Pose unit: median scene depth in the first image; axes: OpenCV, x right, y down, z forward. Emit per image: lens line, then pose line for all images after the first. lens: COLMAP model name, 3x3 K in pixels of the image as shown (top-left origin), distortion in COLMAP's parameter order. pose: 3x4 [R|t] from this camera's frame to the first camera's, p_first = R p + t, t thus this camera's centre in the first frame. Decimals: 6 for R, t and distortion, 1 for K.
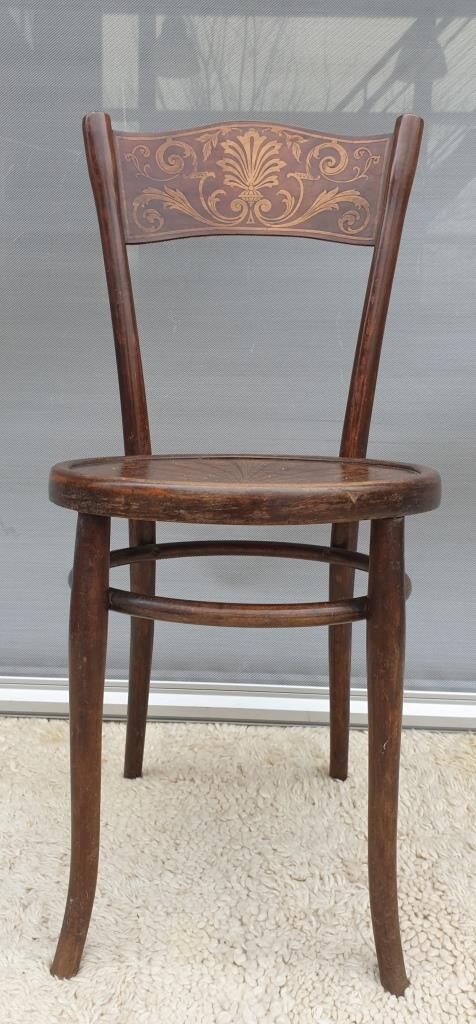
lens RADIAL K [[827.8, 0, 228.2], [0, 827.8, 509.5], [0, 0, 1]] dist [-0.025749, 0.097303]
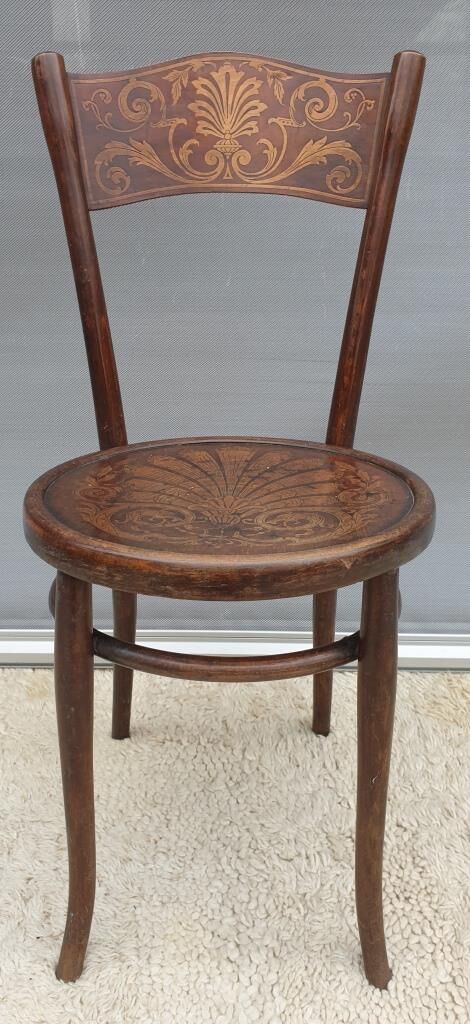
lens RADIAL K [[831.1, 0, 215.2], [0, 831.1, 503.9], [0, 0, 1]] dist [-0.020564, 0.068987]
pose [[0.999554, -0.024188, 0.017513, -0.010886], [0.020209, 0.979664, 0.199625, -0.184497], [-0.021985, -0.199183, 0.979716, 0.054516]]
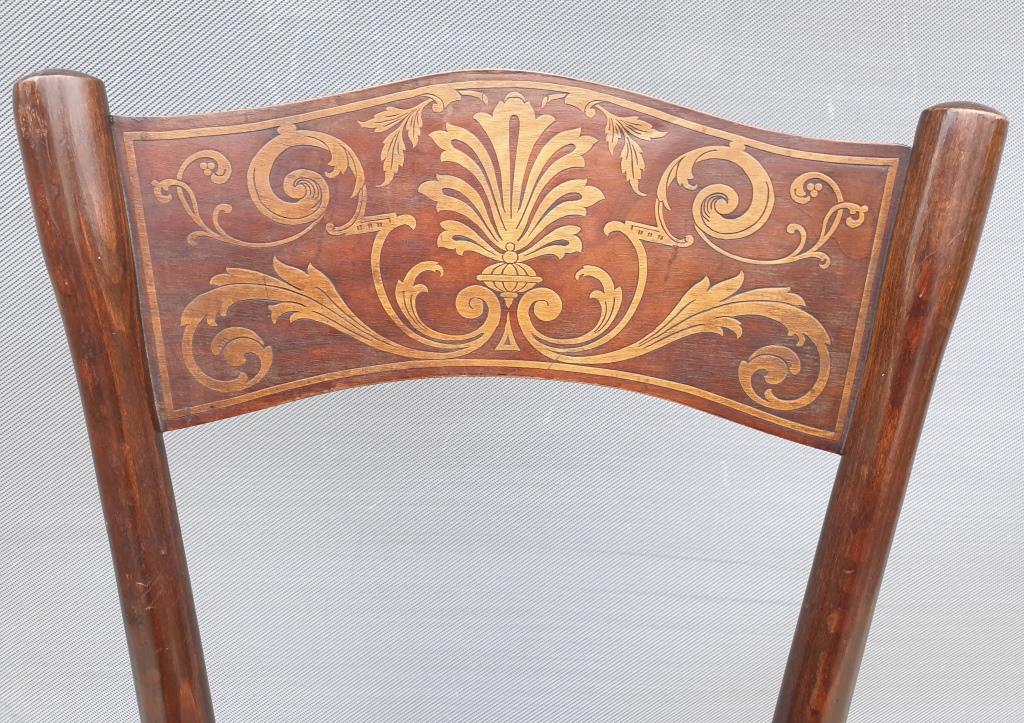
lens RADIAL K [[775.5, 0, 528.6], [0, 775.5, 322.5], [0, 0, 1]] dist [0.094134, -0.327510]
pose [[0.999684, 0.015944, 0.019451, 0.030267], [-0.018075, 0.993227, 0.114776, -0.406233], [-0.017489, -0.115091, 0.993201, 0.649708]]
